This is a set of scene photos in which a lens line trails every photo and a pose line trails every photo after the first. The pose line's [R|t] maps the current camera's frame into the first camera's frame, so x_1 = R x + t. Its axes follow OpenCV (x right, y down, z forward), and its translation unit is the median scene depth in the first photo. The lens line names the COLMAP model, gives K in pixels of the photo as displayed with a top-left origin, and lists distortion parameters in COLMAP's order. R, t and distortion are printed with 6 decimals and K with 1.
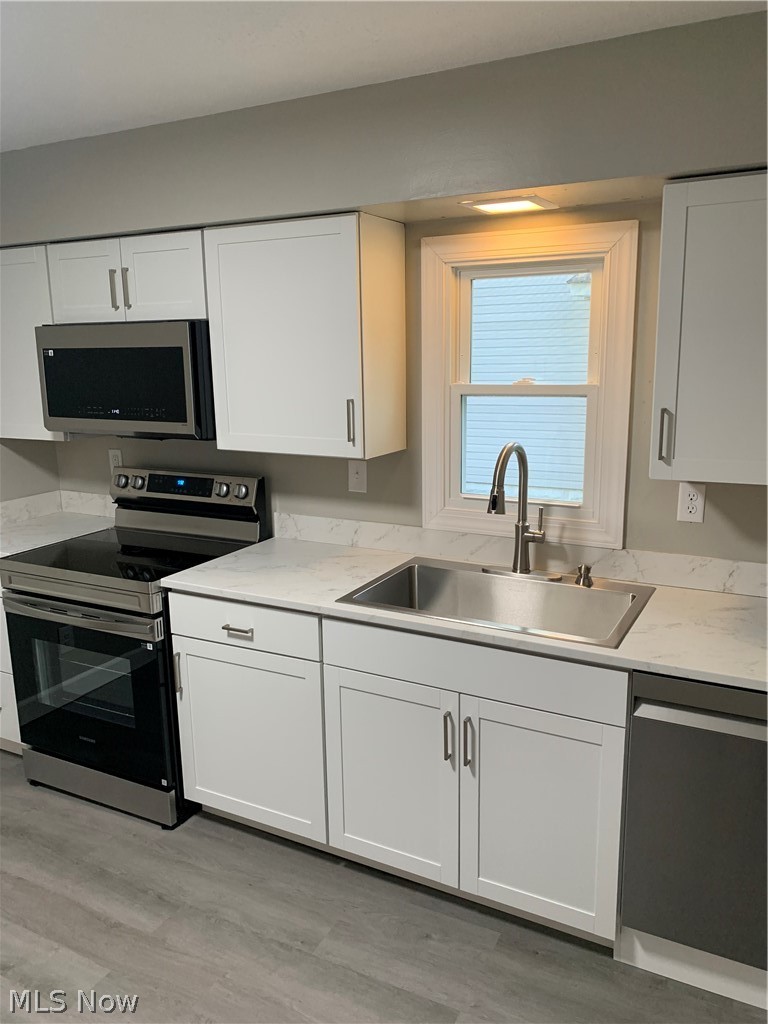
lens RADIAL K [[784.9, 0, 391.7], [0, 784.9, 513.5], [0, 0, 1]] dist [0.042975, -0.053659]
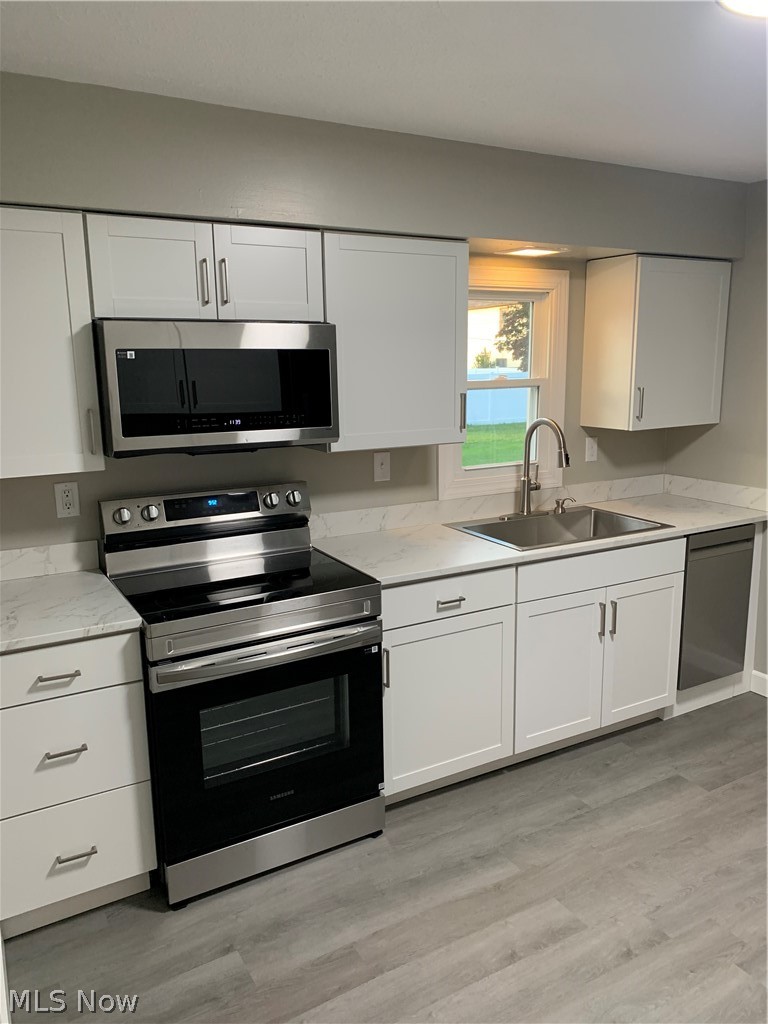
lens RADIAL K [[784.9, 0, 383.3], [0, 784.9, 516.4], [0, 0, 1]] dist [0.042975, -0.053659]
pose [[0.538526, -0.158279, 0.827610, -1.127084], [0.181357, 0.980952, 0.069597, -0.063972], [-0.822861, 0.112613, 0.556973, 0.436951]]
